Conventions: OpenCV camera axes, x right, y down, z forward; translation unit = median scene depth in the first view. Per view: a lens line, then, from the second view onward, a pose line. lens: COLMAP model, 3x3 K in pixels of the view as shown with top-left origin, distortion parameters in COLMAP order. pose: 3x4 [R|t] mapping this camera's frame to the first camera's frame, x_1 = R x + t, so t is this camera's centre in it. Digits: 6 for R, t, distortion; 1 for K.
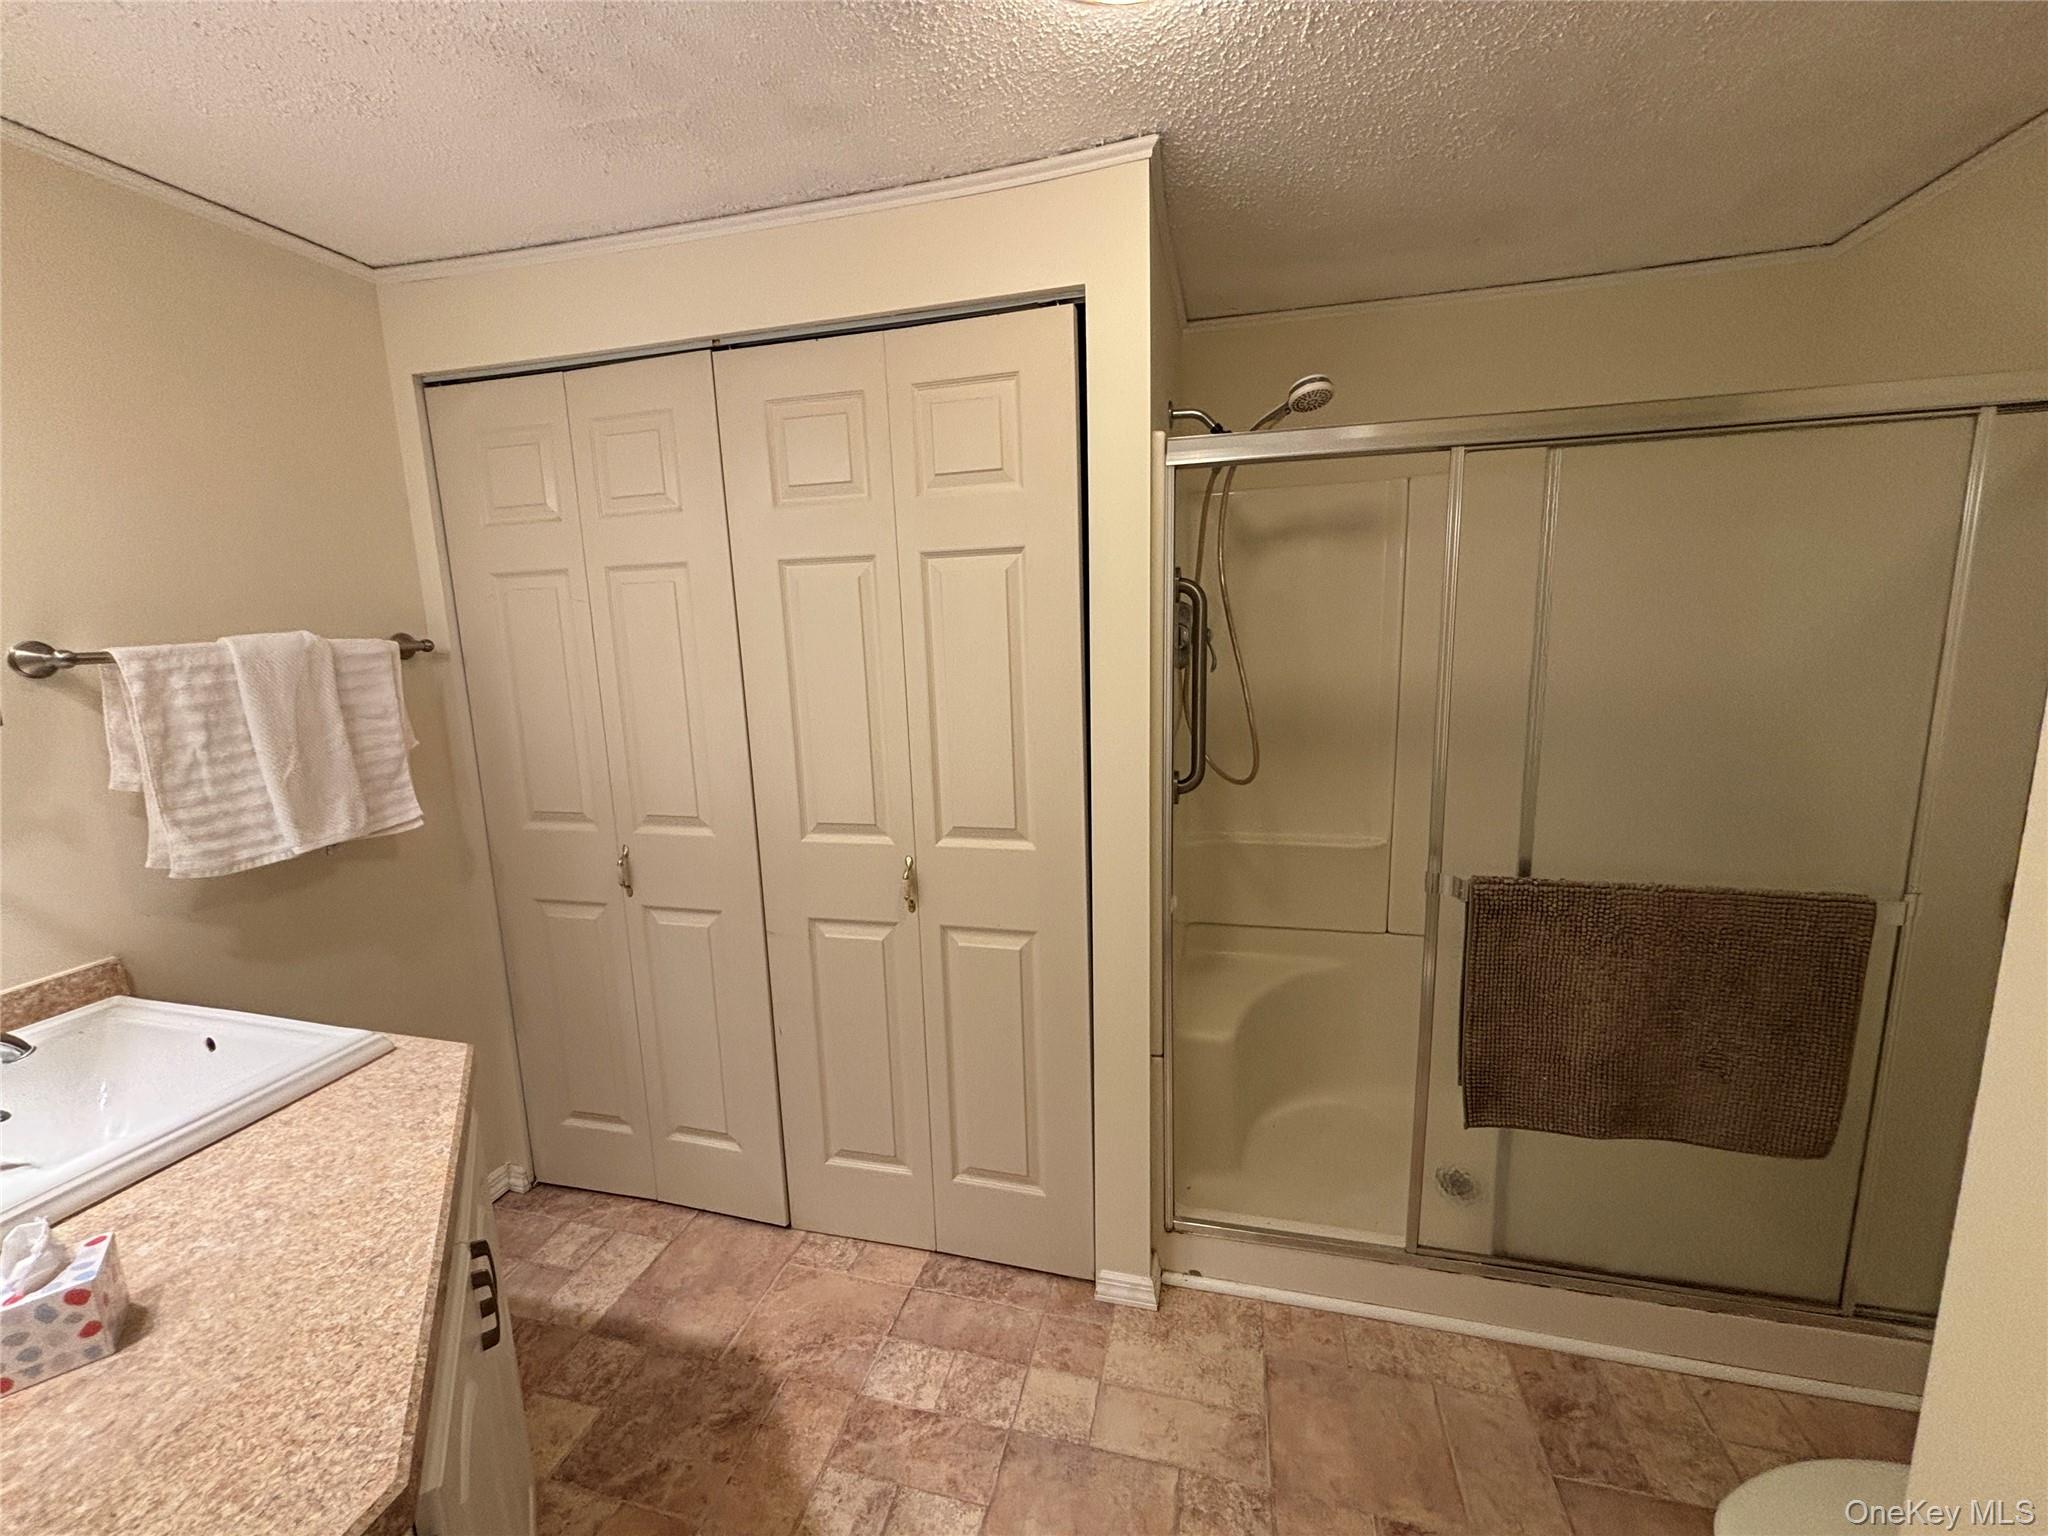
lens RADIAL K [[834.0, 0, 1021.2], [0, 834.0, 768.3], [0, 0, 1]] dist [-0.000967, 0.000464]
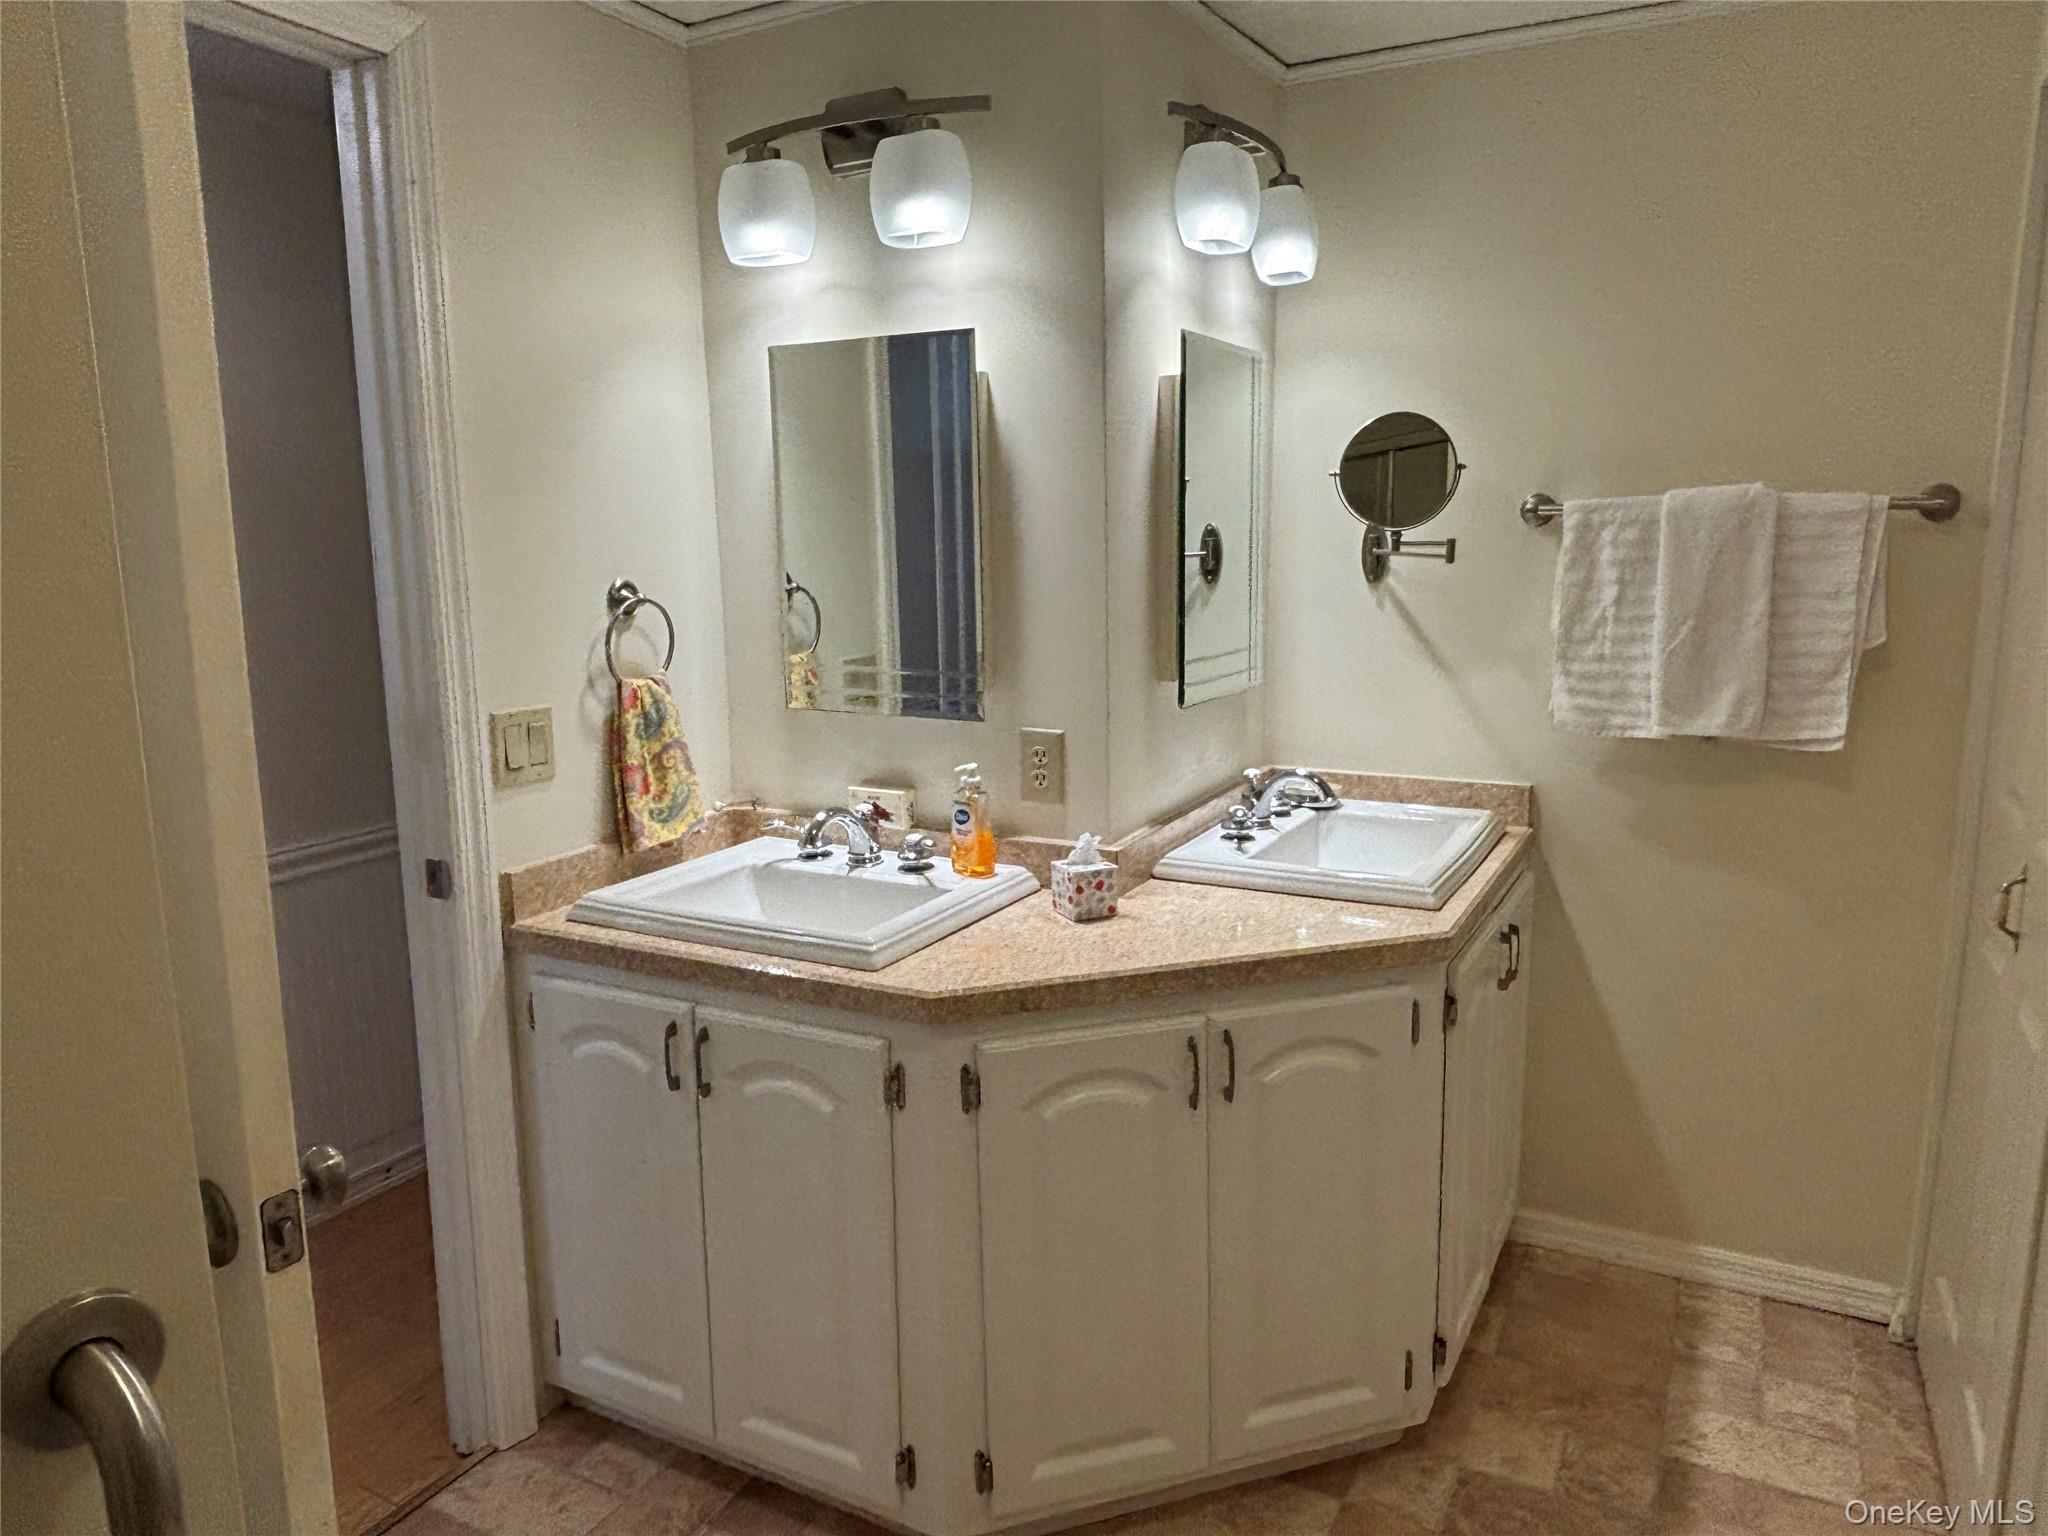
lens RADIAL K [[1361.5, 0, 1027.6], [0, 1361.5, 771.8], [0, 0, 1]] dist [0.003811, -0.001164]
pose [[-0.239604, 0.202061, -0.949611, 0.680670], [-0.147391, 0.959195, 0.241290, -0.110844], [0.959617, 0.197779, -0.200045, 0.641949]]
